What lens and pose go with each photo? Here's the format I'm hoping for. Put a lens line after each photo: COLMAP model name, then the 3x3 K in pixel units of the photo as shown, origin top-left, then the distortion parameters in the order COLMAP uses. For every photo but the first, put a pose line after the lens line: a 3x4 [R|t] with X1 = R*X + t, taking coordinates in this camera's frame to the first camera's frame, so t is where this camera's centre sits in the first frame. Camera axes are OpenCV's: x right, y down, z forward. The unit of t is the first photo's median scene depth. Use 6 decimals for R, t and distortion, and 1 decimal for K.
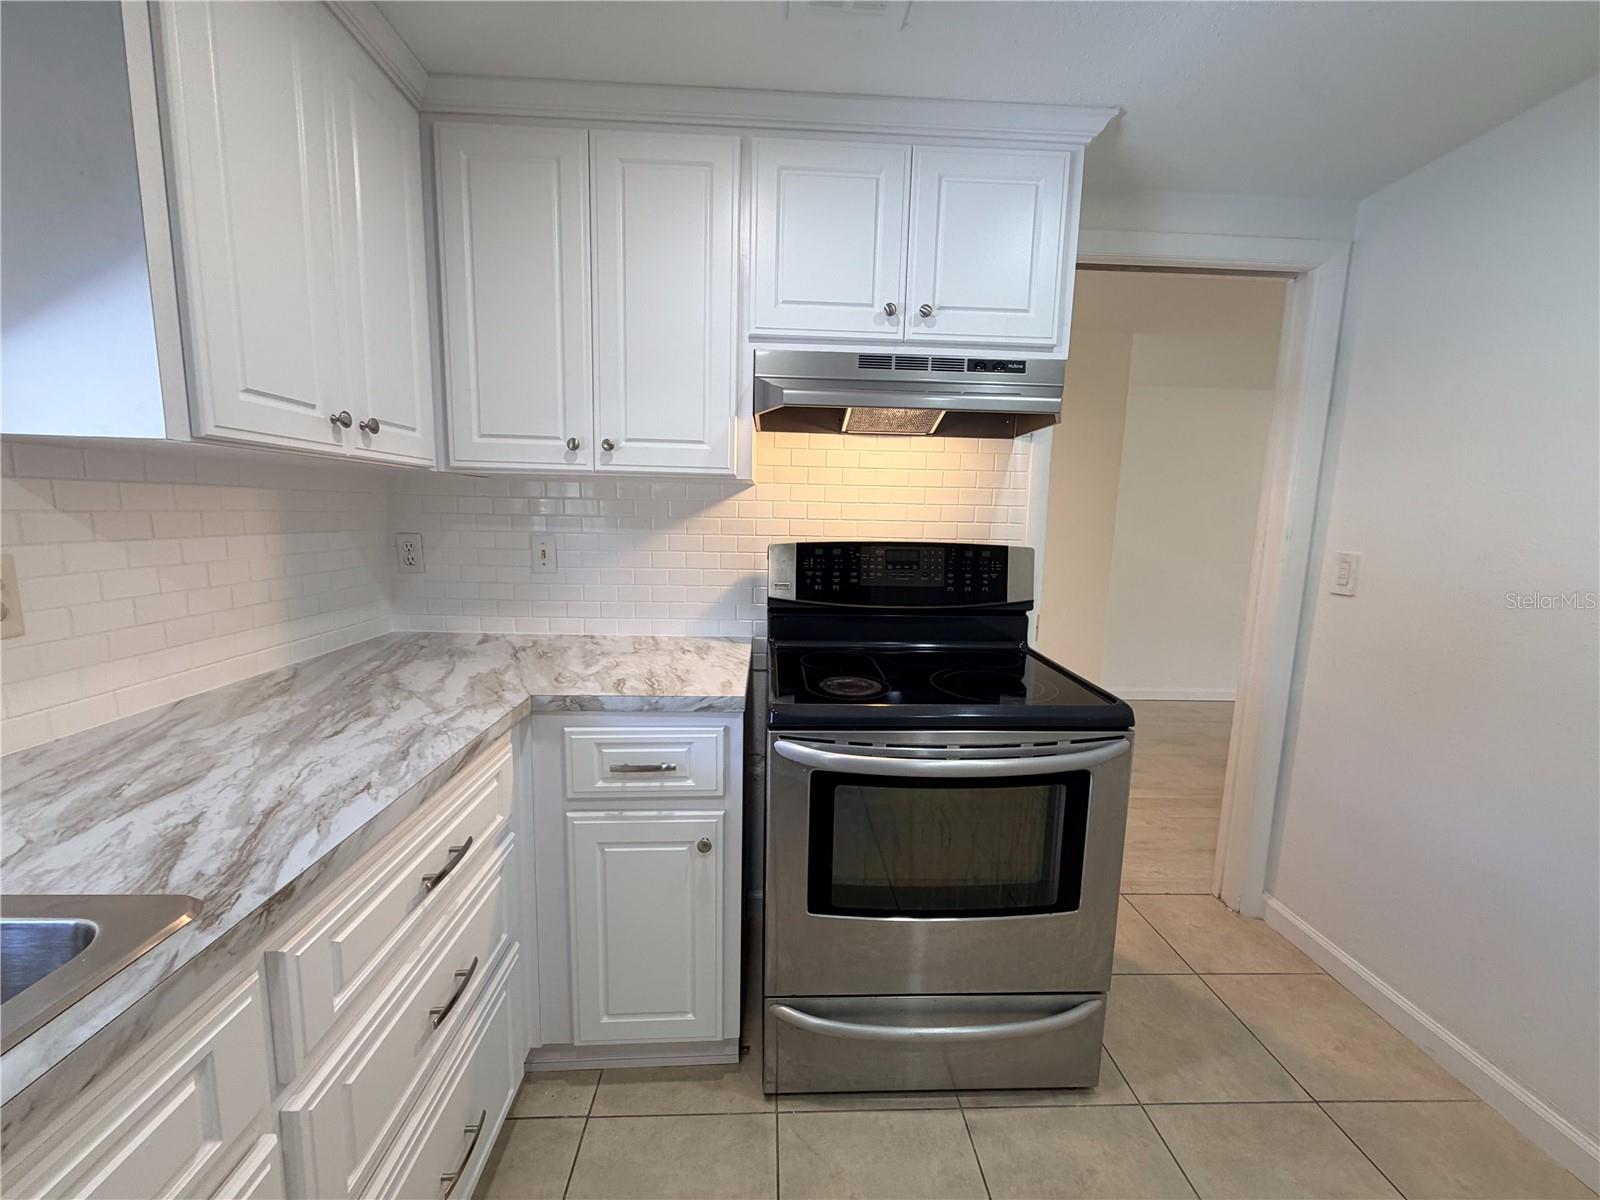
lens RADIAL K [[635.9, 0, 795.4], [0, 635.9, 602.2], [0, 0, 1]] dist [-0.003615, -0.000329]
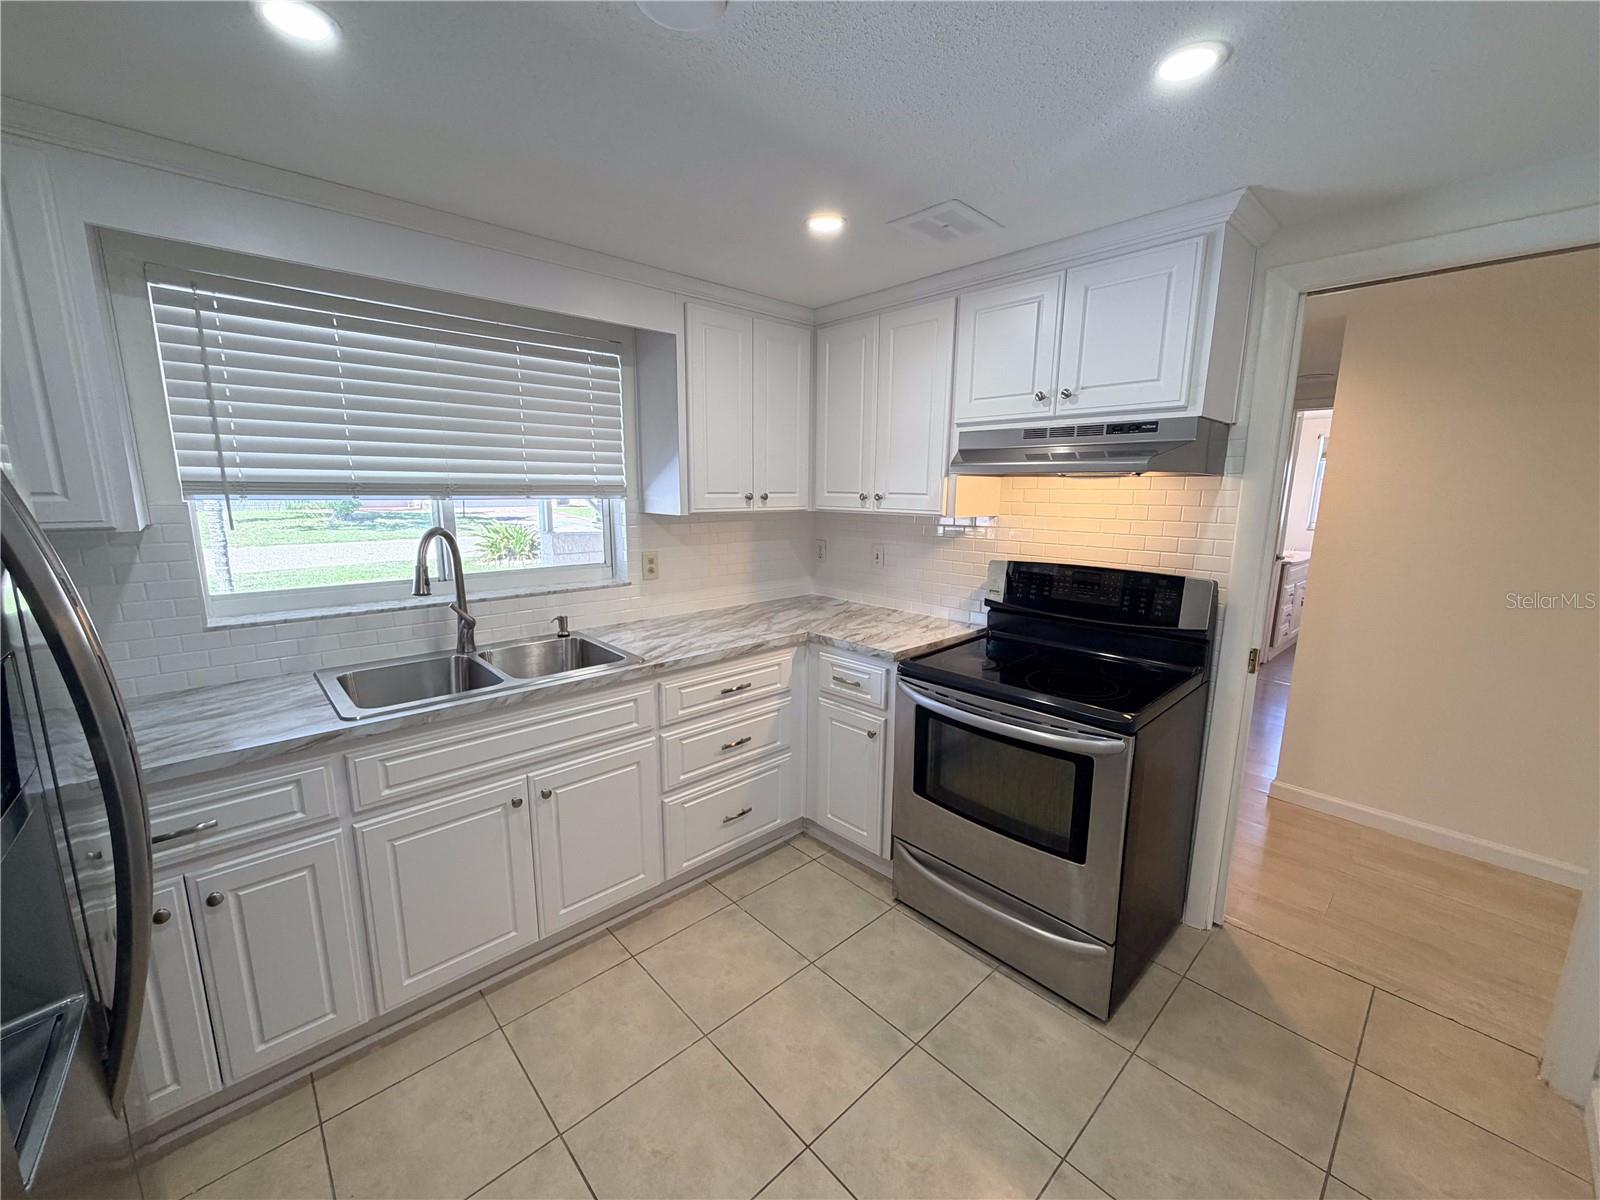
lens RADIAL K [[635.9, 0, 795.7], [0, 635.9, 602.2], [0, 0, 1]] dist [-0.003615, -0.000329]
pose [[0.644011, 0.118575, -0.755771, 0.955611], [-0.096581, 0.992612, 0.073435, -0.079539], [0.758895, 0.025700, 0.650706, -0.286136]]
